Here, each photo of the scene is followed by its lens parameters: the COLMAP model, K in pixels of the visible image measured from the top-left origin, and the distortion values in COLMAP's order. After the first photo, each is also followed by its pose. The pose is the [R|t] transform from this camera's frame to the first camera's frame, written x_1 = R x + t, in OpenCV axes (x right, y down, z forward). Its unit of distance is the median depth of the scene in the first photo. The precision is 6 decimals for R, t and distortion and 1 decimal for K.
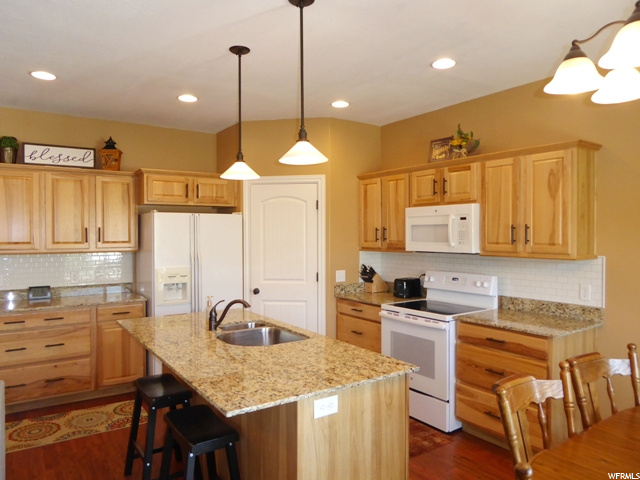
lens RADIAL K [[460.0, 0, 325.1], [0, 460.0, 239.0], [0, 0, 1]] dist [-0.025391, -0.001897]
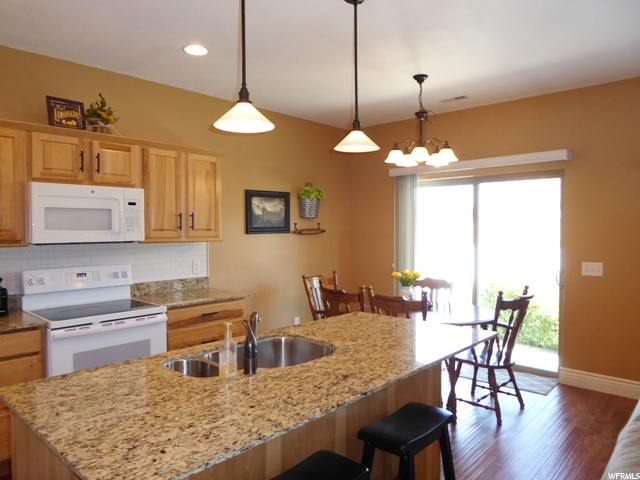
lens RADIAL K [[436.9, 0, 344.4], [0, 436.9, 239.0], [0, 0, 1]] dist [-0.004229, -0.000593]
pose [[-0.247178, -0.021395, 0.968734, -0.665795], [0.018779, 0.999463, 0.026865, 0.010751], [-0.968788, 0.024832, -0.246643, 0.816210]]
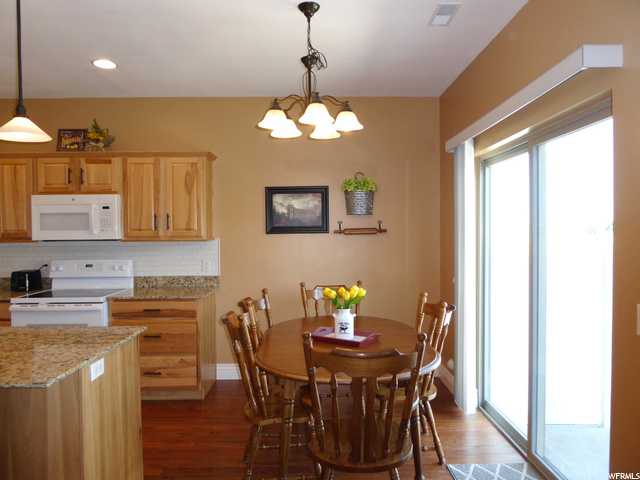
lens RADIAL K [[458.3, 0, 333.0], [0, 458.3, 238.6], [0, 0, 1]] dist [-0.011899, -0.000988]
pose [[0.545613, -0.019925, 0.837800, -0.317521], [0.018430, 0.999761, 0.011774, 0.025997], [-0.837835, 0.009016, 0.545850, -0.039887]]
